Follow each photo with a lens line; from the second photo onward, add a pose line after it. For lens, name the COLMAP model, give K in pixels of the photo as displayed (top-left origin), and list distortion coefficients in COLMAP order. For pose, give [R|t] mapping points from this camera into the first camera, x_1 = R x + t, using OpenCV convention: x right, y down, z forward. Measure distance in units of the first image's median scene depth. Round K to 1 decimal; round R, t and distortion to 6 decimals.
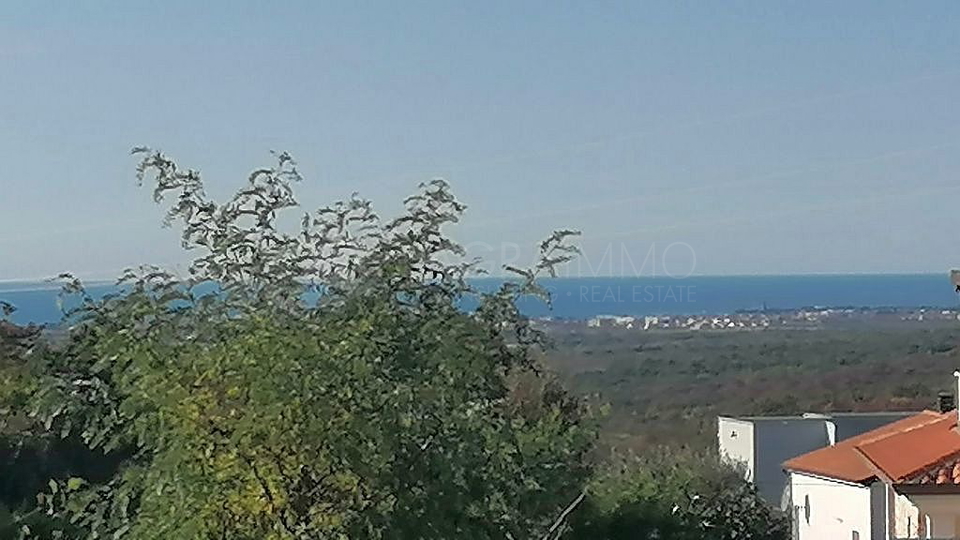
lens RADIAL K [[4566.2, 0, 481.1], [0, 4566.2, 269.7], [0, 0, 1]] dist [-0.005851, 0.000000]
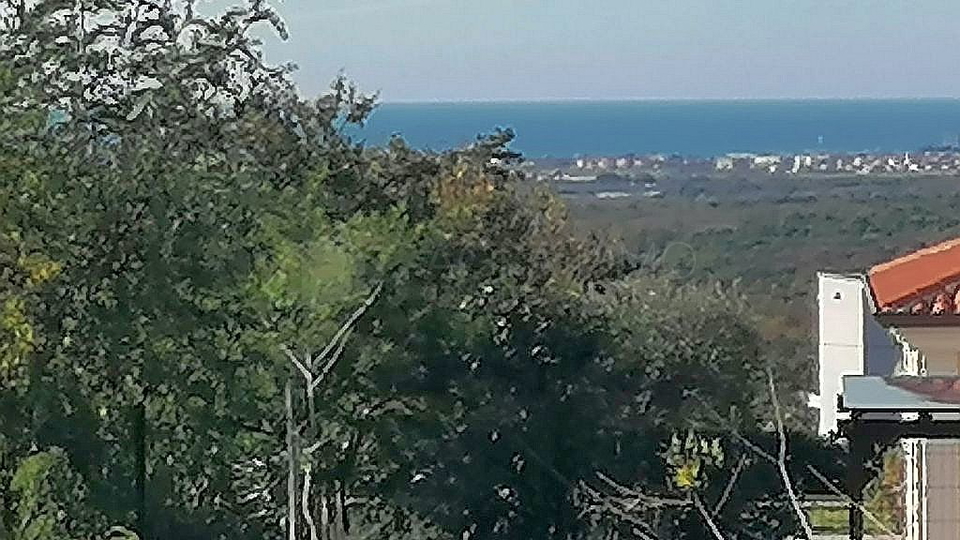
lens RADIAL K [[4566.2, 0, 479.7], [0, 4566.2, 269.9], [0, 0, 1]] dist [-0.005851, 0.000000]
pose [[0.981398, -0.007434, 0.191839, -0.142663], [-0.010301, 0.995772, 0.091285, -0.034869], [-0.191706, -0.091563, 0.977172, 0.286090]]
